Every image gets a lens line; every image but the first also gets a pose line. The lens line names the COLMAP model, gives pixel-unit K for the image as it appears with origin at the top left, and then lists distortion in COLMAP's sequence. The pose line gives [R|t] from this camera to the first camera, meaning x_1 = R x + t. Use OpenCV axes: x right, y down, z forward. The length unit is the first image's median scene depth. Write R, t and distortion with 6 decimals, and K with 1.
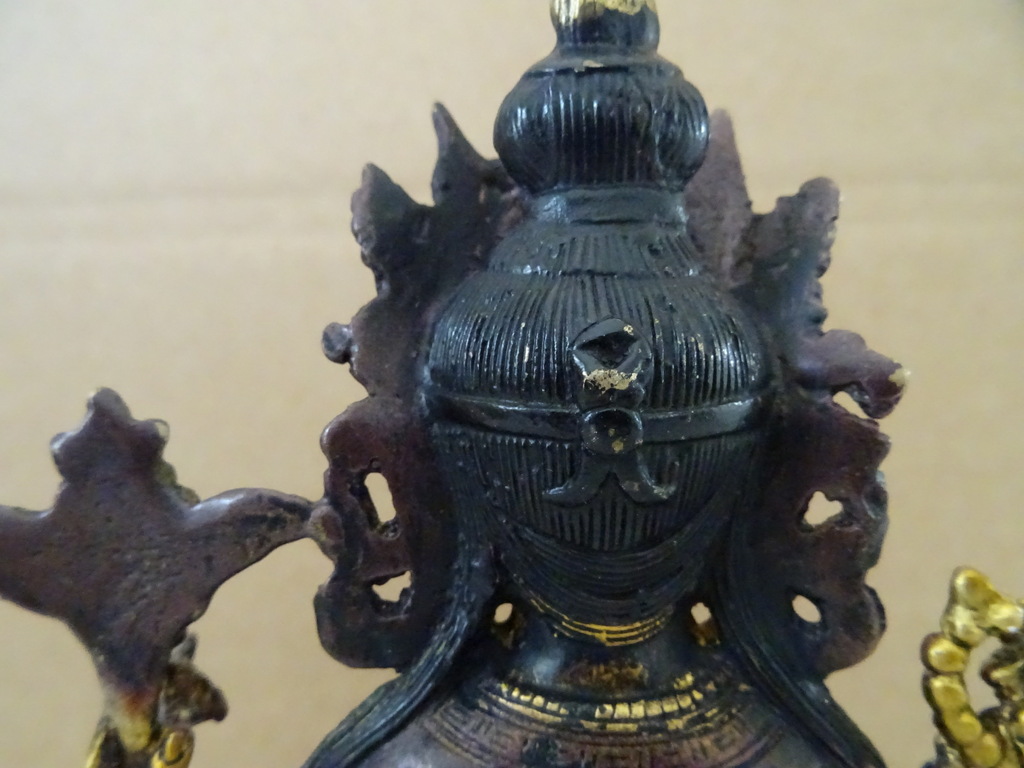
lens RADIAL K [[738.5, 0, 512.0], [0, 738.5, 384.0], [0, 0, 1]] dist [-0.022039, 0.001126]
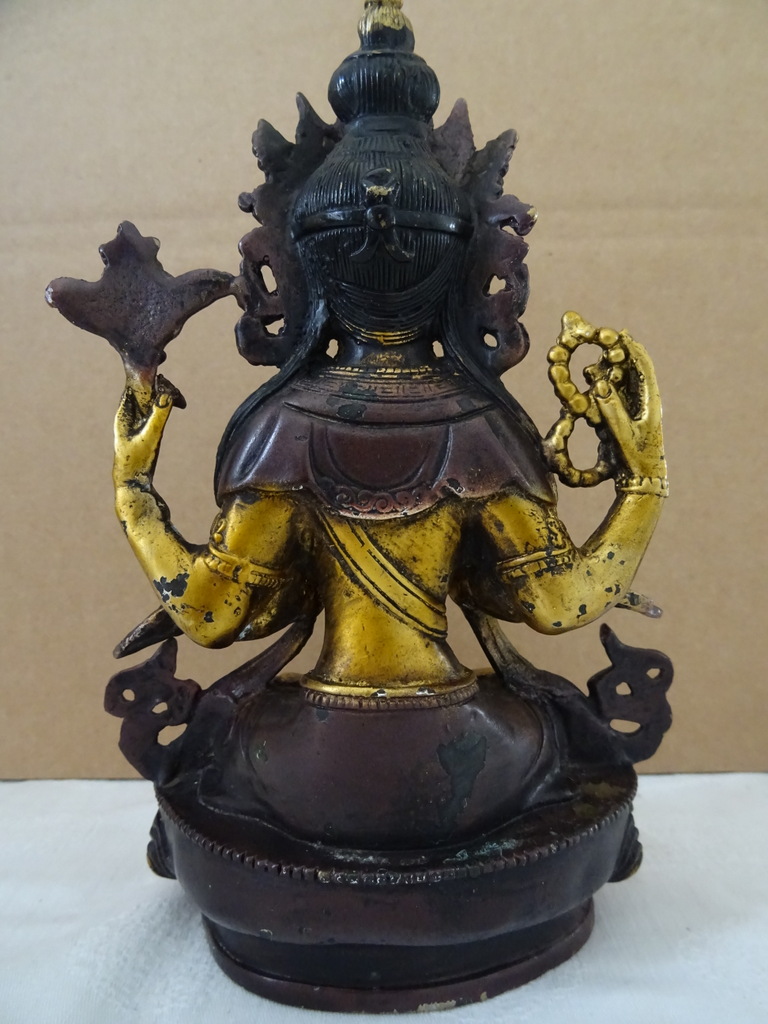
lens RADIAL K [[721.5, 0, 381.0], [0, 721.5, 514.8], [0, 0, 1]] dist [-0.019496, -0.004581]
pose [[0.999970, 0.000227, 0.007762, 0.104349], [-0.000320, 0.999928, 0.012027, 0.770342], [-0.007759, -0.012029, 0.999898, -0.924117]]
